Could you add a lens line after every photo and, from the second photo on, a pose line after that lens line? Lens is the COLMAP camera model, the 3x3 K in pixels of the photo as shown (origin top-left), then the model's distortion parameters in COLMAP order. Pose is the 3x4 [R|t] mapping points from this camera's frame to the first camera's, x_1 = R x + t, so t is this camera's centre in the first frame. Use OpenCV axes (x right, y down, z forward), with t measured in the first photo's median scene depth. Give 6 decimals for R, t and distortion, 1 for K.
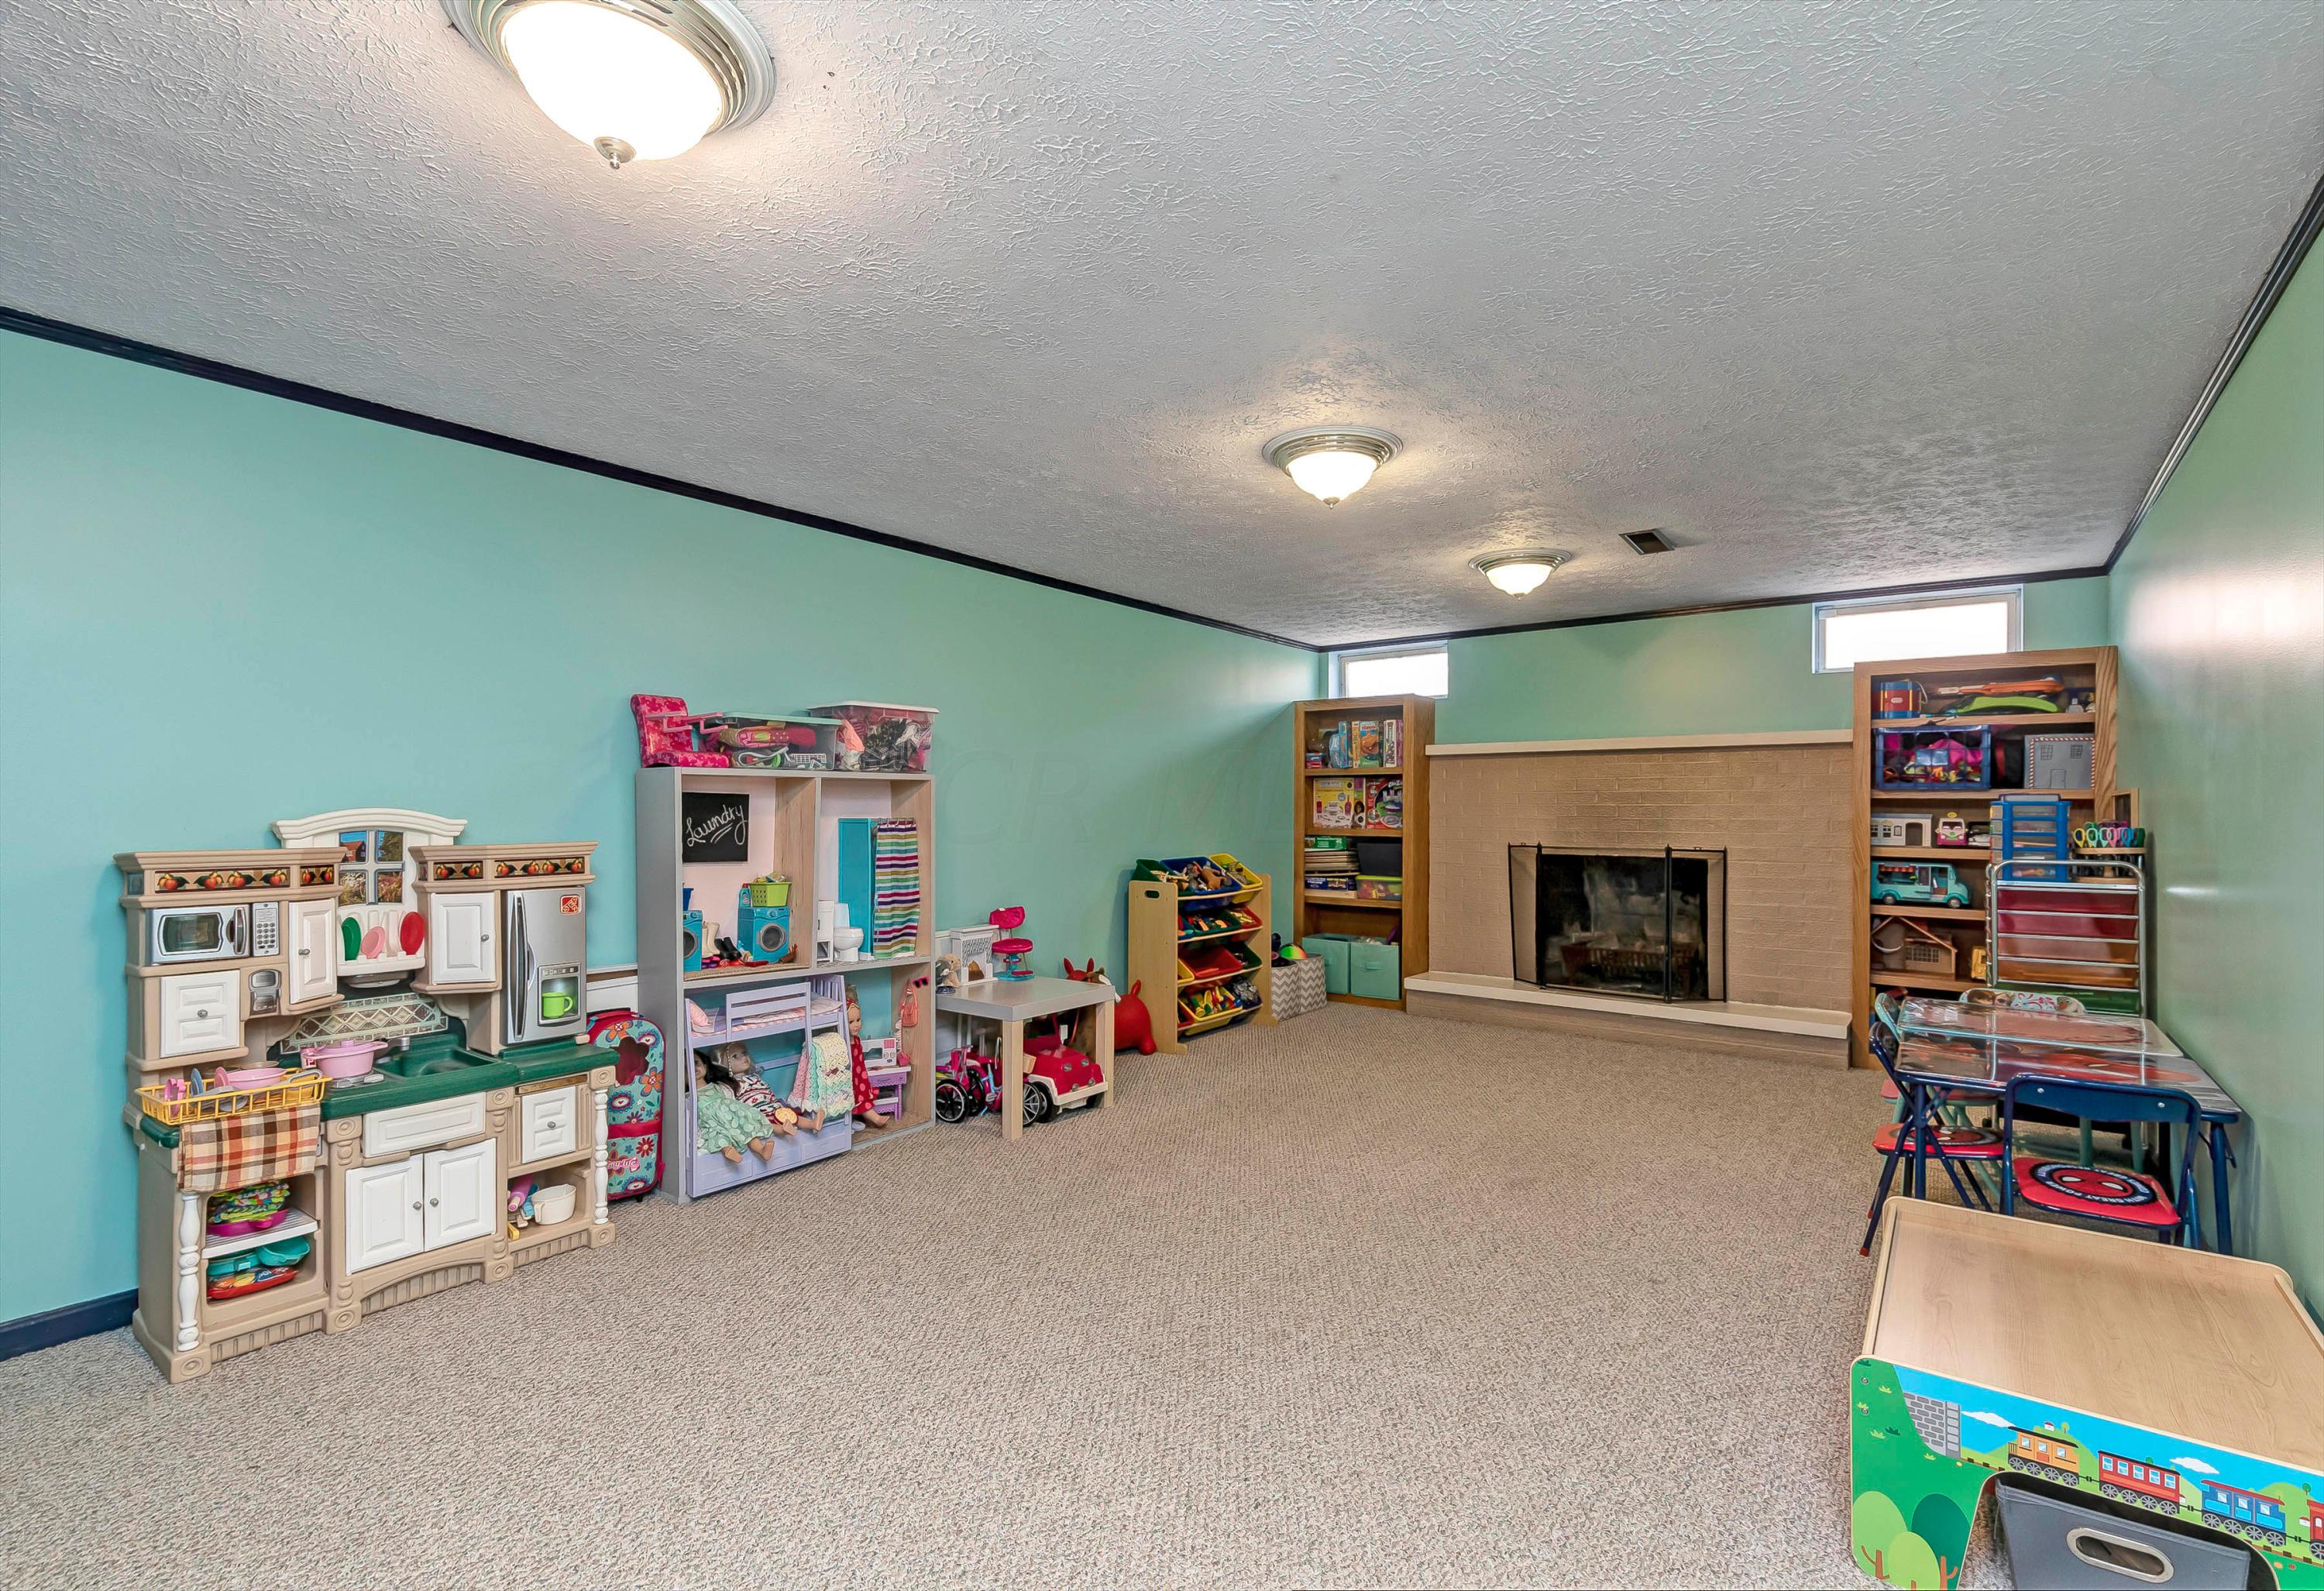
lens RADIAL K [[1033.9, 0, 1161.2], [0, 1033.9, 823.5], [0, 0, 1]] dist [-0.025836, 0.000354]
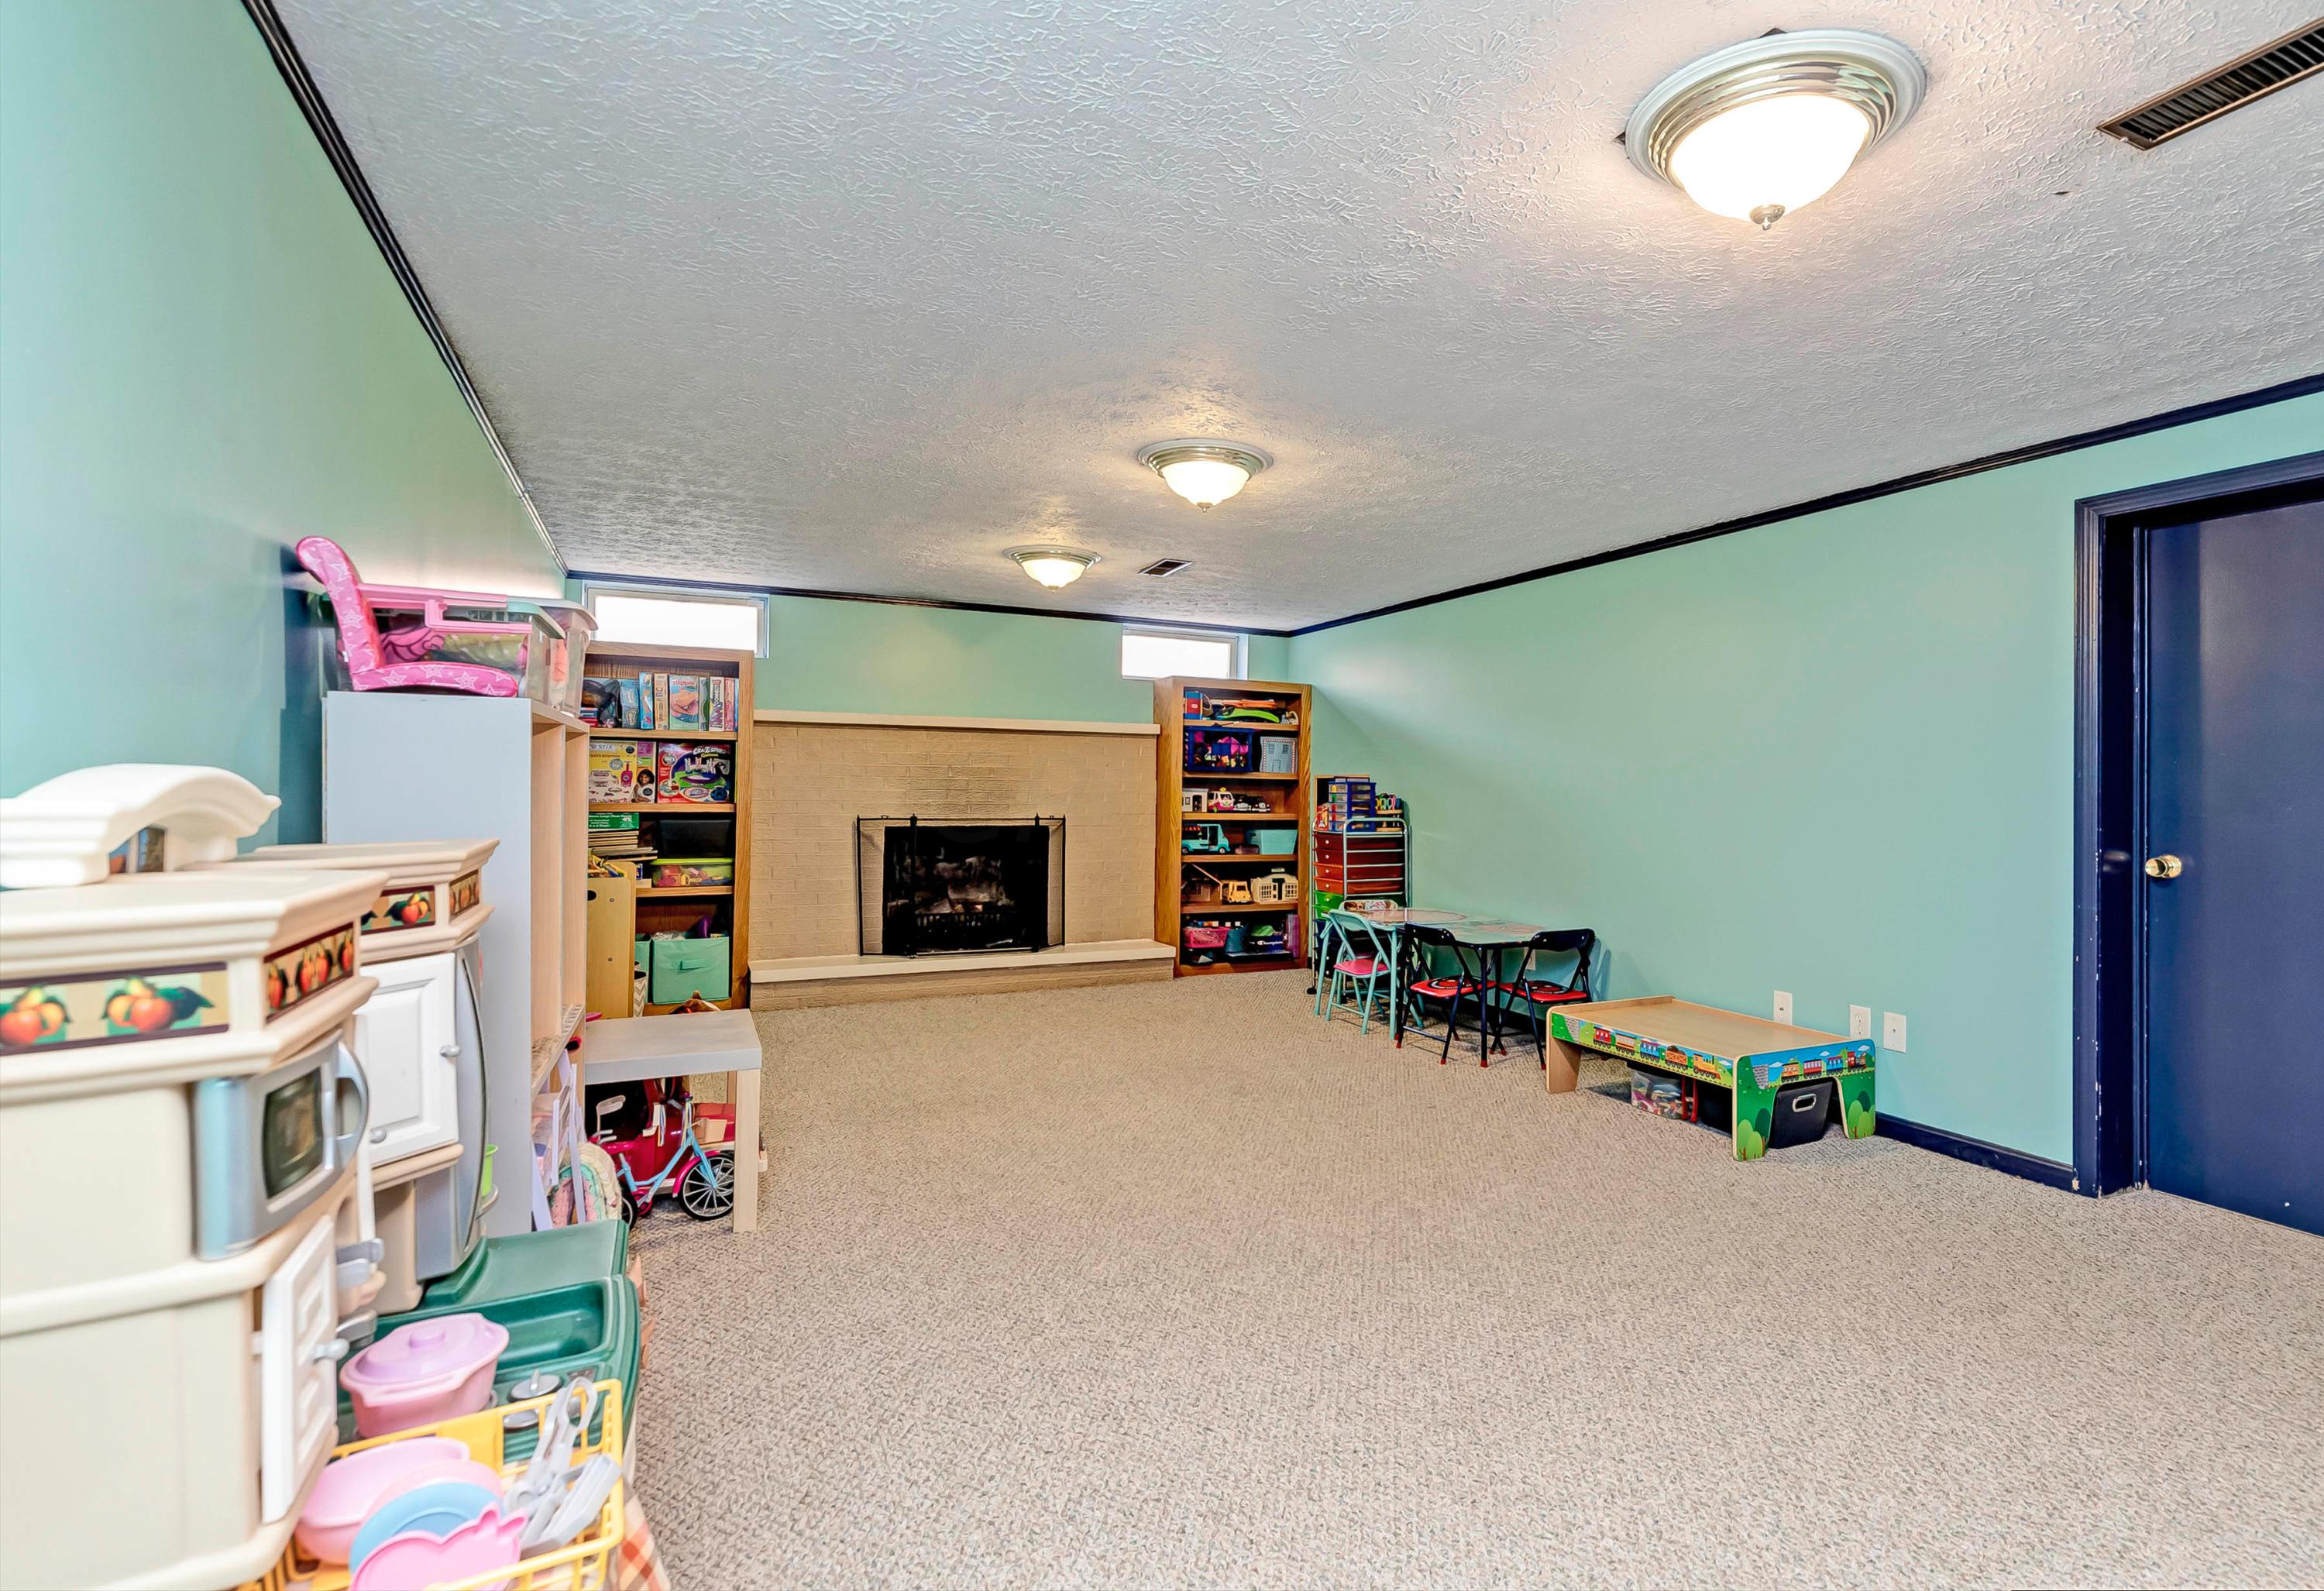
lens RADIAL K [[1111.8, 0, 1167.4], [0, 1111.8, 812.1], [0, 0, 1]] dist [0.002875, 0.000730]
pose [[0.457193, -0.016715, 0.889211, -0.631599], [0.001749, 0.999838, 0.017895, -0.004712], [-0.889366, -0.006626, 0.457148, 0.343621]]
